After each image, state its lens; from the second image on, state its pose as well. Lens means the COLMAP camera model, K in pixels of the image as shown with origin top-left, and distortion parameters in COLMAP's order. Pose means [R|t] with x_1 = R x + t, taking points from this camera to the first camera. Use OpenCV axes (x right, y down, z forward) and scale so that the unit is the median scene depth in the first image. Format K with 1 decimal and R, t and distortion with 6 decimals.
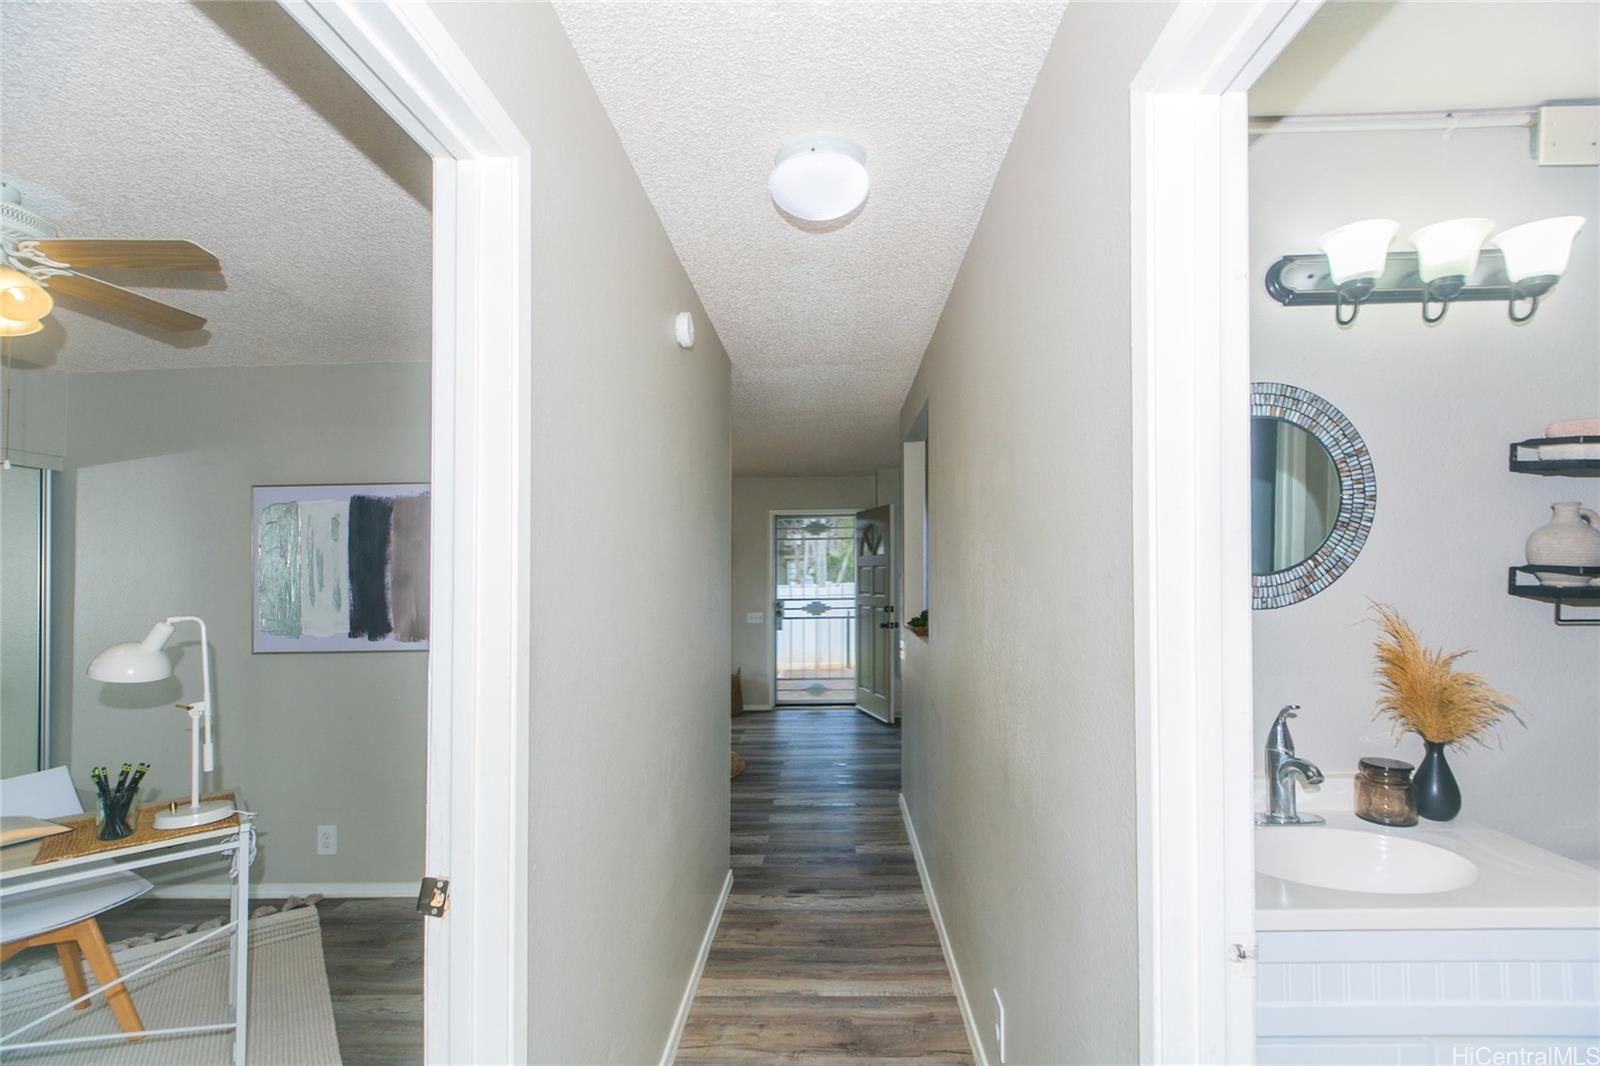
lens RADIAL K [[714.3, 0, 805.5], [0, 714.3, 533.9], [0, 0, 1]] dist [0.000413, -0.001541]
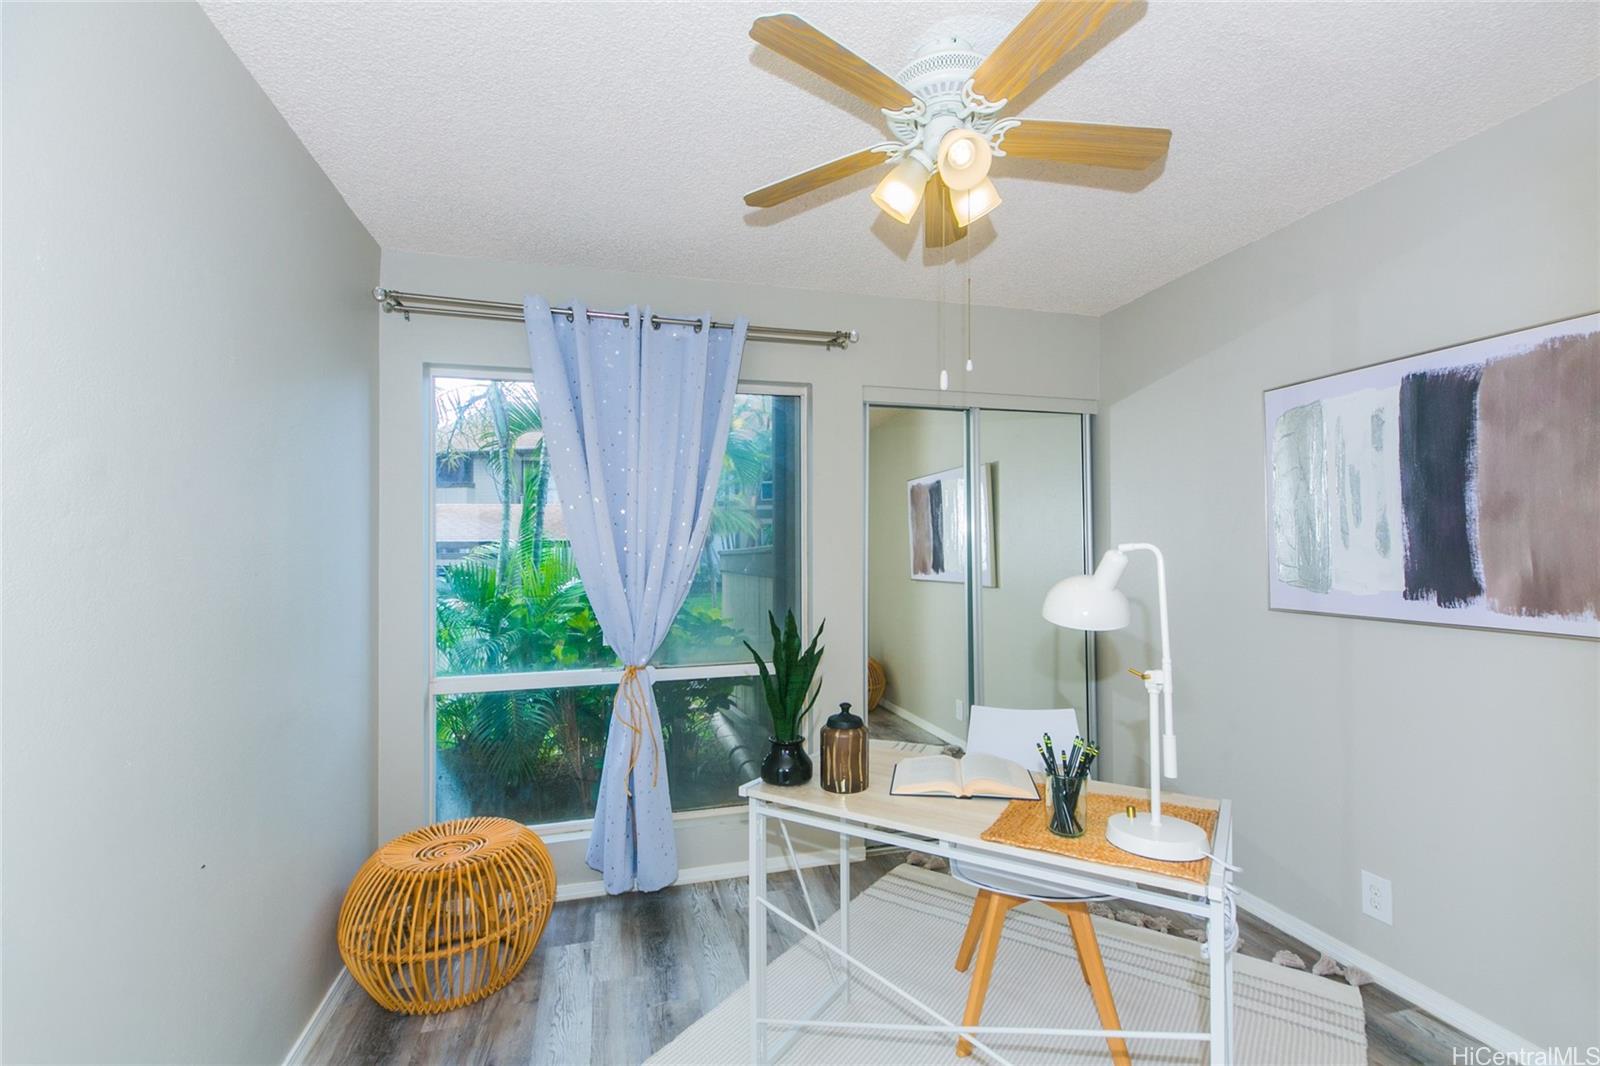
lens RADIAL K [[730.0, 0, 819.9], [0, 730.0, 547.7], [0, 0, 1]] dist [-0.002713, -0.000930]
pose [[0.314243, 0.013567, -0.949246, -0.191821], [0.053648, 0.998046, 0.032025, 0.052347], [0.947826, -0.060988, 0.312901, 0.313548]]
